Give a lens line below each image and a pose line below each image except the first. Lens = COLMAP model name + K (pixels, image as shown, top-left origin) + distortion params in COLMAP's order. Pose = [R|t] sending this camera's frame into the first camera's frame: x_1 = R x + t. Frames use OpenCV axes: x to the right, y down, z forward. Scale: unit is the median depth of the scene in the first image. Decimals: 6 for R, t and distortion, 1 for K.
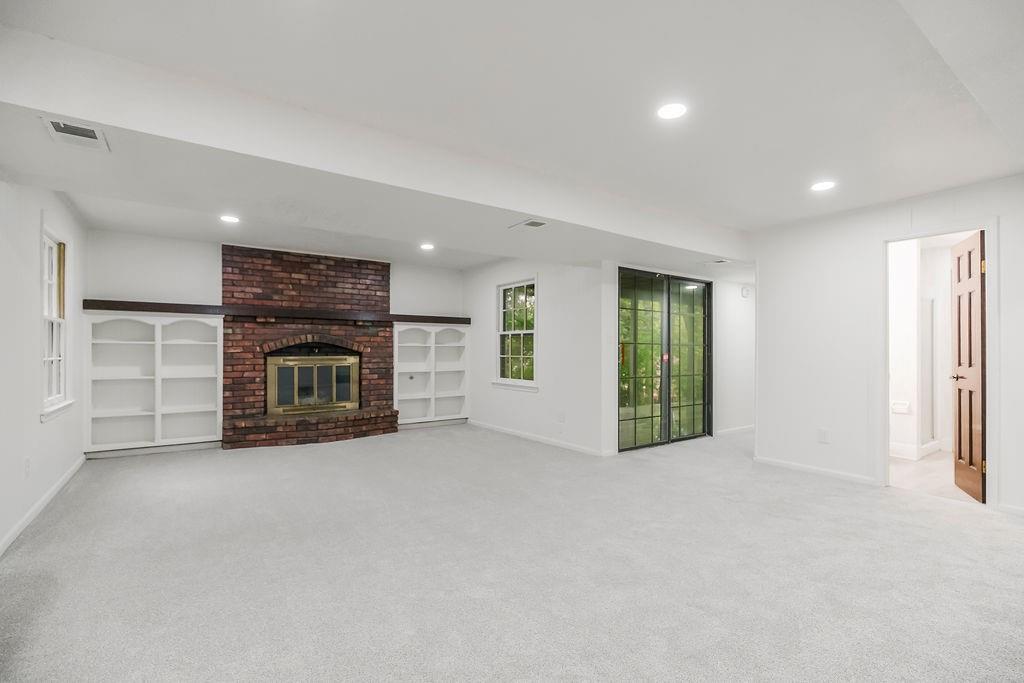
lens RADIAL K [[473.4, 0, 488.2], [0, 473.4, 354.9], [0, 0, 1]] dist [0.000785, -0.000079]
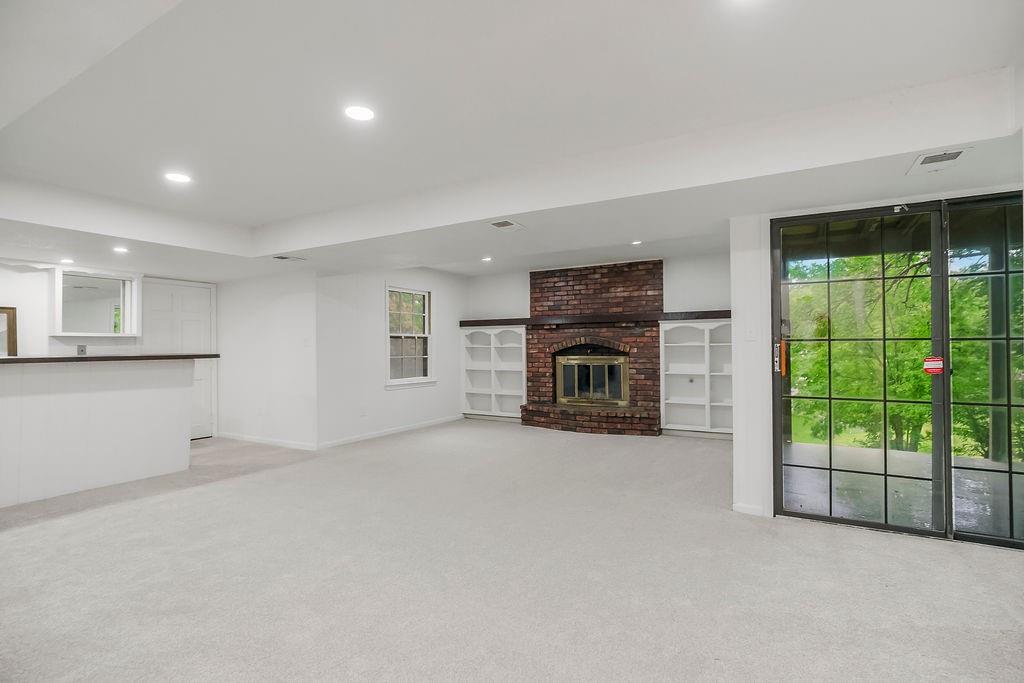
lens RADIAL K [[473.4, 0, 511.5], [0, 473.4, 343.9], [0, 0, 1]] dist [0.000785, -0.000079]
pose [[0.439904, -0.014805, -0.897923, 0.576381], [-0.004263, 0.999818, -0.018573, -0.004477], [0.898035, 0.011998, 0.439761, 0.339781]]
